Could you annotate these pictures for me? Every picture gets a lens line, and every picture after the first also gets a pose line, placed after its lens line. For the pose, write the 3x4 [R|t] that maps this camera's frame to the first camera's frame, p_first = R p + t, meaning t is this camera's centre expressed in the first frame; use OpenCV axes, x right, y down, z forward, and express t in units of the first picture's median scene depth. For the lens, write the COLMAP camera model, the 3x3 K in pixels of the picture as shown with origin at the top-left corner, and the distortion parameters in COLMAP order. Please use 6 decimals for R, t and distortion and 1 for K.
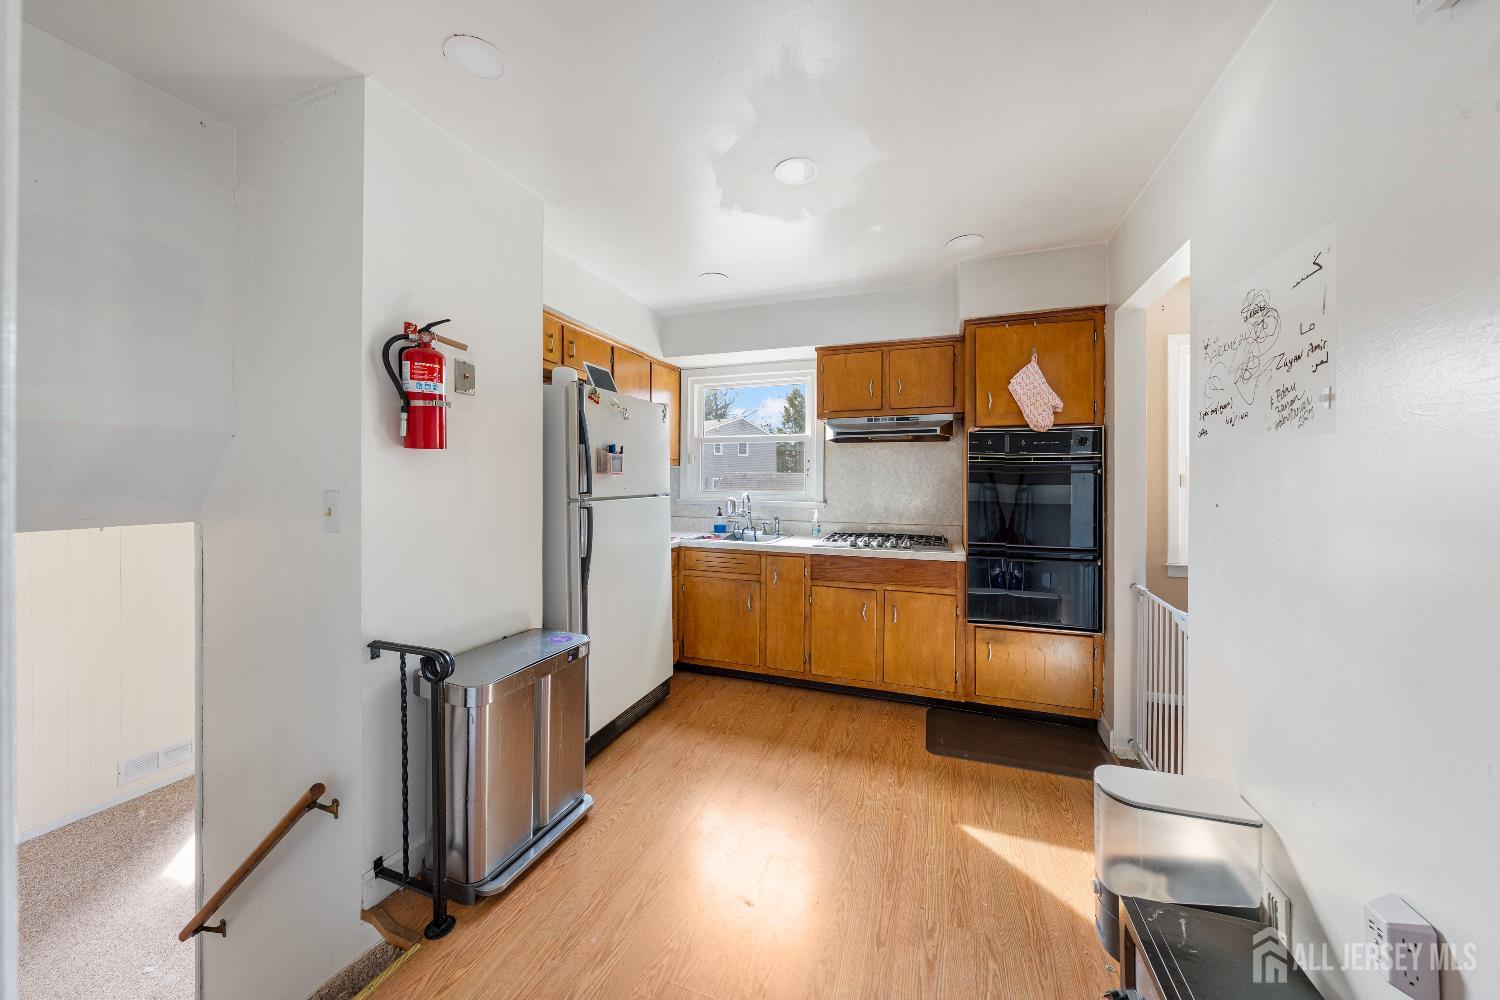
lens RADIAL K [[519.0, 0, 751.6], [0, 519.0, 480.4], [0, 0, 1]] dist [-0.001470, 0.000197]
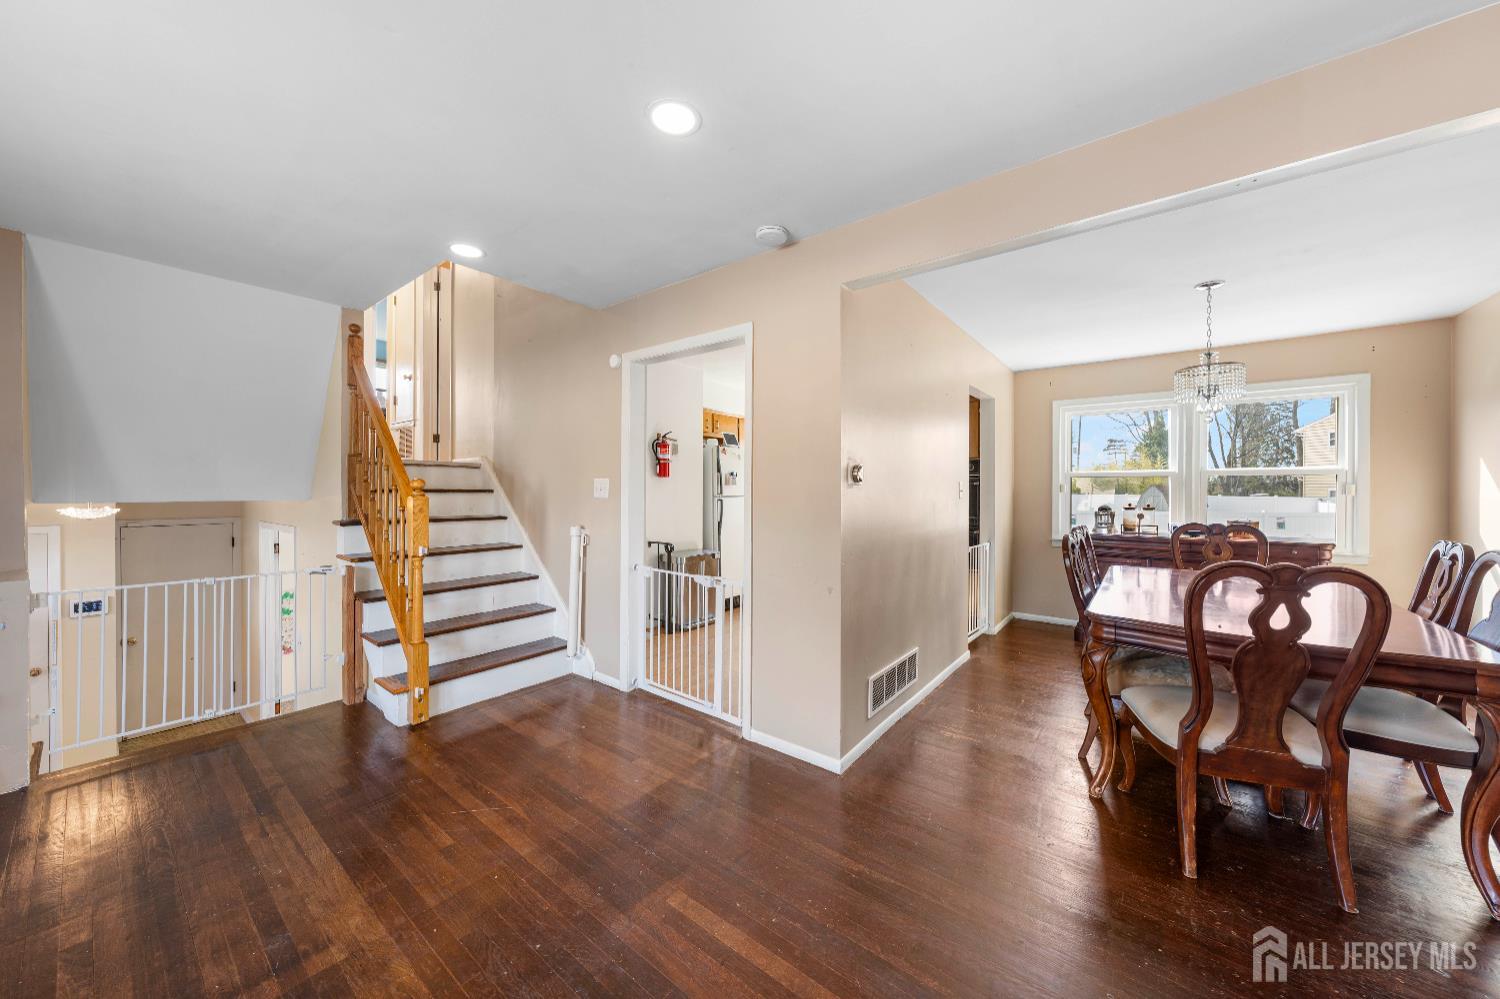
lens RADIAL K [[519.0, 0, 753.5], [0, 519.0, 491.4], [0, 0, 1]] dist [-0.001470, 0.000197]
pose [[0.953896, 0.003817, -0.300114, 0.467450], [-0.002236, 0.999982, 0.005611, 0.001369], [0.300130, -0.004681, 0.953887, -1.049290]]
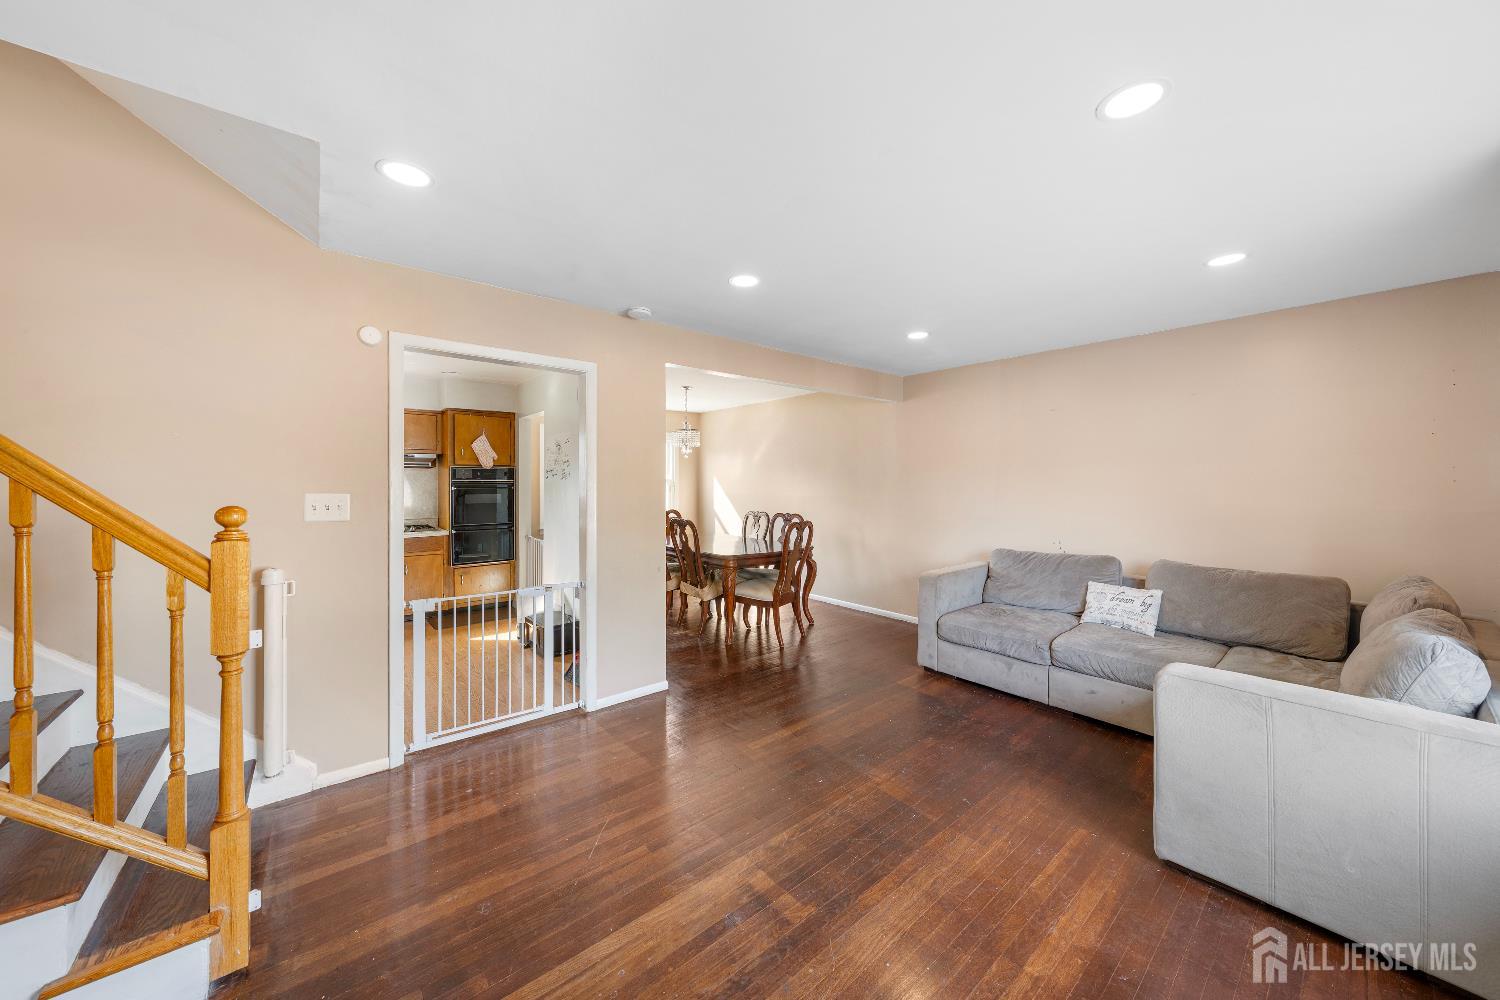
lens RADIAL K [[519.0, 0, 745.9], [0, 519.0, 482.2], [0, 0, 1]] dist [-0.001470, 0.000197]
pose [[0.503648, 0.001383, 0.863908, -0.761475], [-0.002218, 0.999997, -0.000308, -0.044416], [-0.863906, -0.001761, 0.503650, -1.003553]]
